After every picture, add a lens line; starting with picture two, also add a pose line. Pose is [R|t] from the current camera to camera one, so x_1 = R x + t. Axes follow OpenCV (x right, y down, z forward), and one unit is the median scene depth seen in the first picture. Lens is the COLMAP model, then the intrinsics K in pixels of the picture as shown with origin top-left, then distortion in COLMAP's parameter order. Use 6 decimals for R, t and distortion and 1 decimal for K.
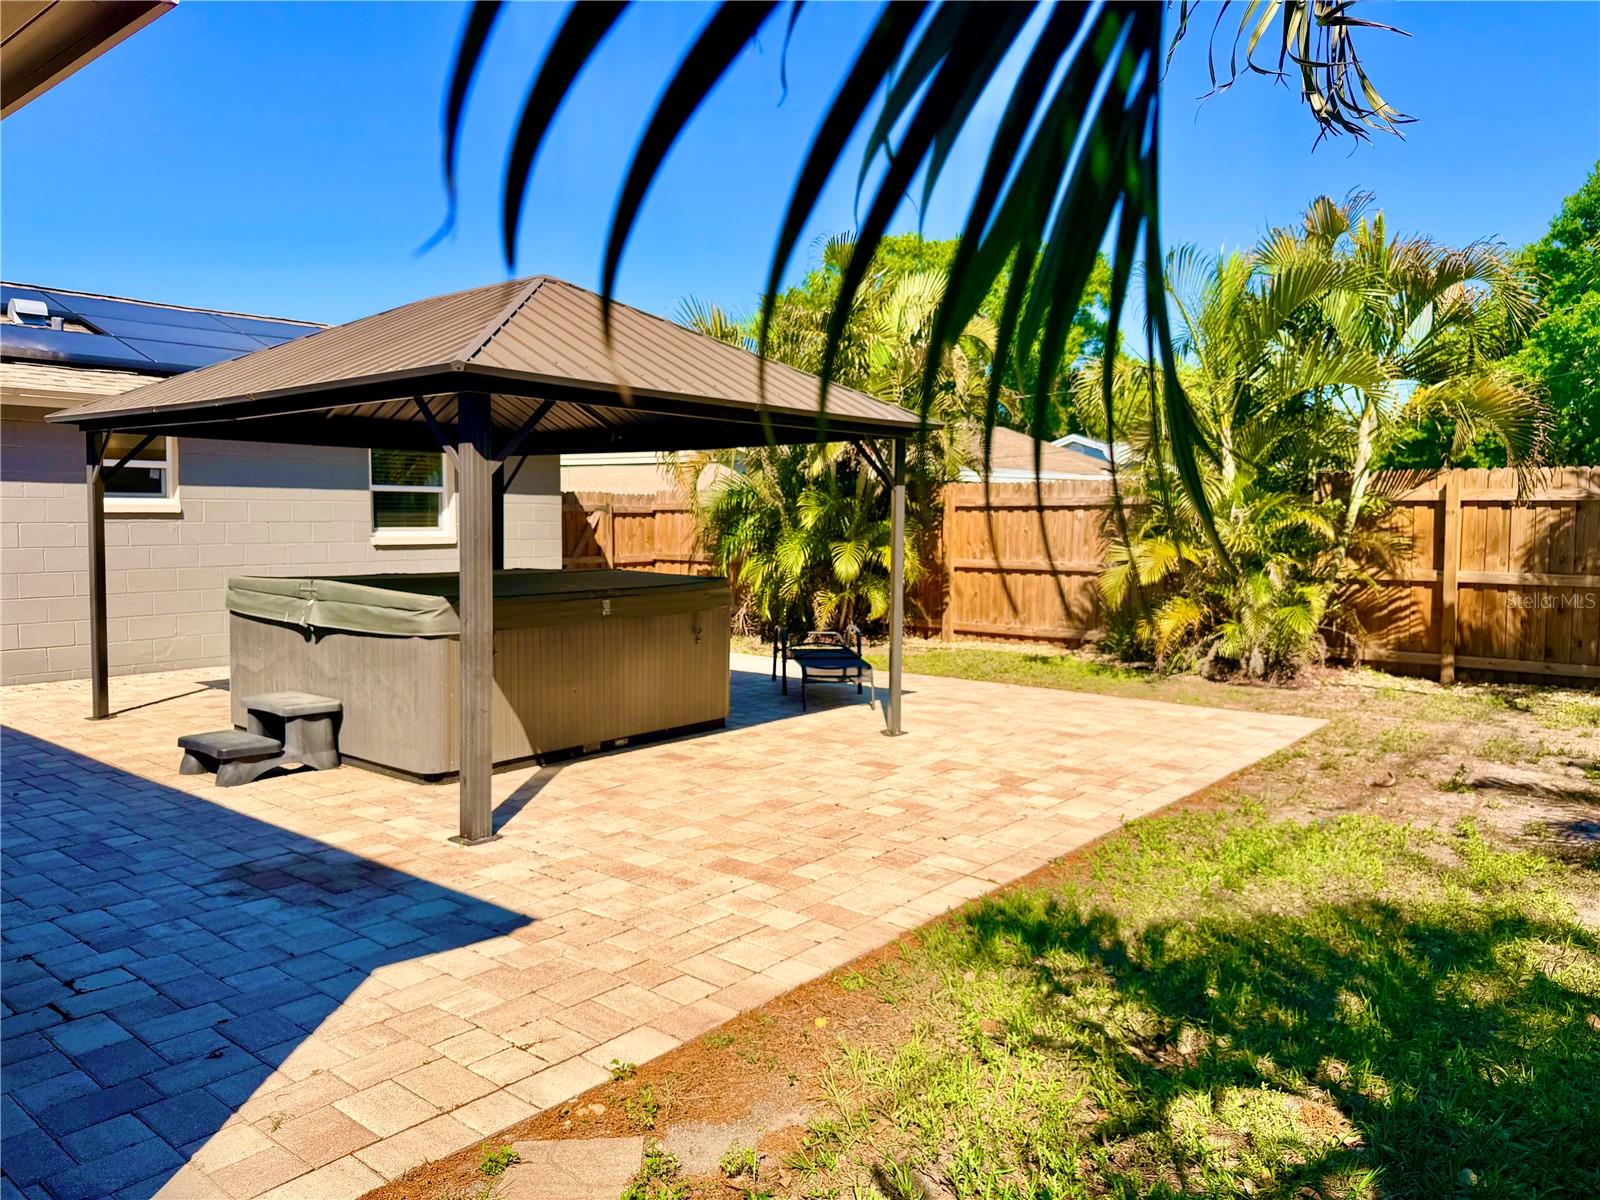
lens RADIAL K [[1125.6, 0, 809.6], [0, 1125.6, 598.4], [0, 0, 1]] dist [0.064018, -0.082130]
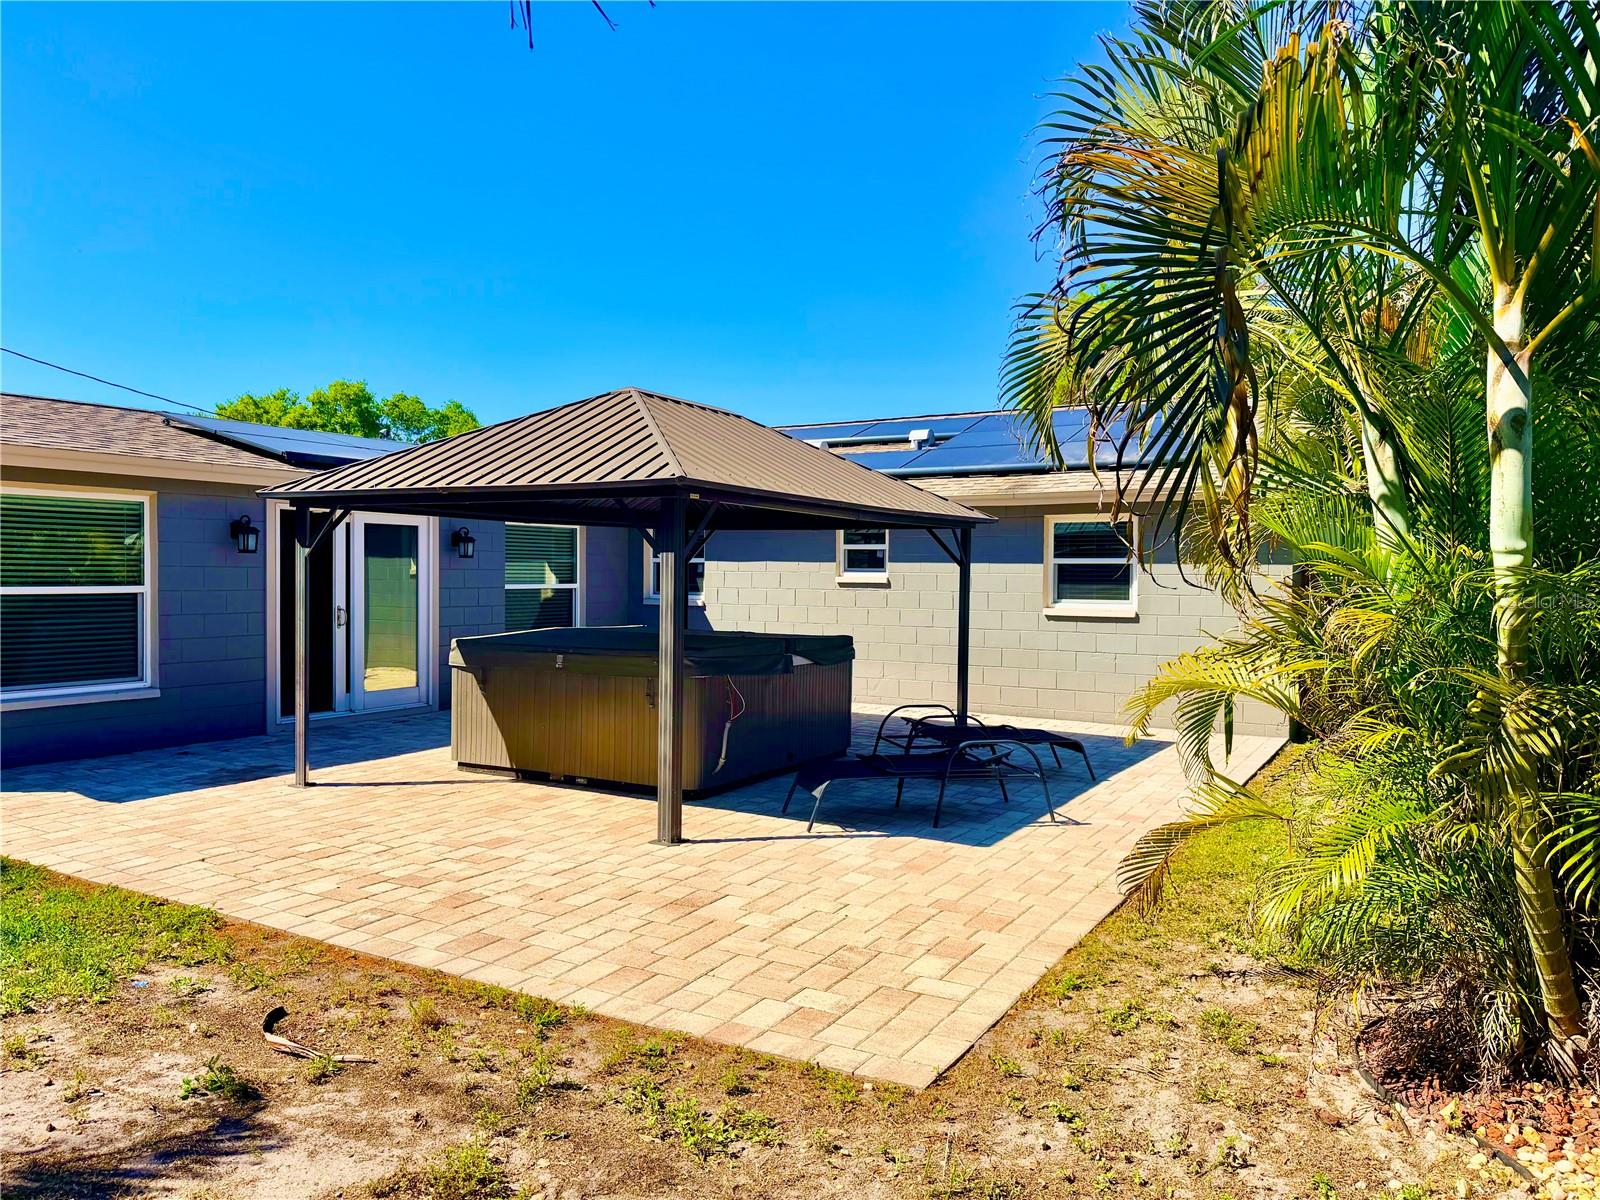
lens RADIAL K [[1125.6, 0, 806.5], [0, 1125.6, 595.6], [0, 0, 1]] dist [0.064018, -0.082130]
pose [[0.181881, 0.013796, -0.983224, 0.595479], [-0.083511, 0.996506, -0.001466, -0.045816], [0.979768, 0.082377, 0.182398, 0.598103]]
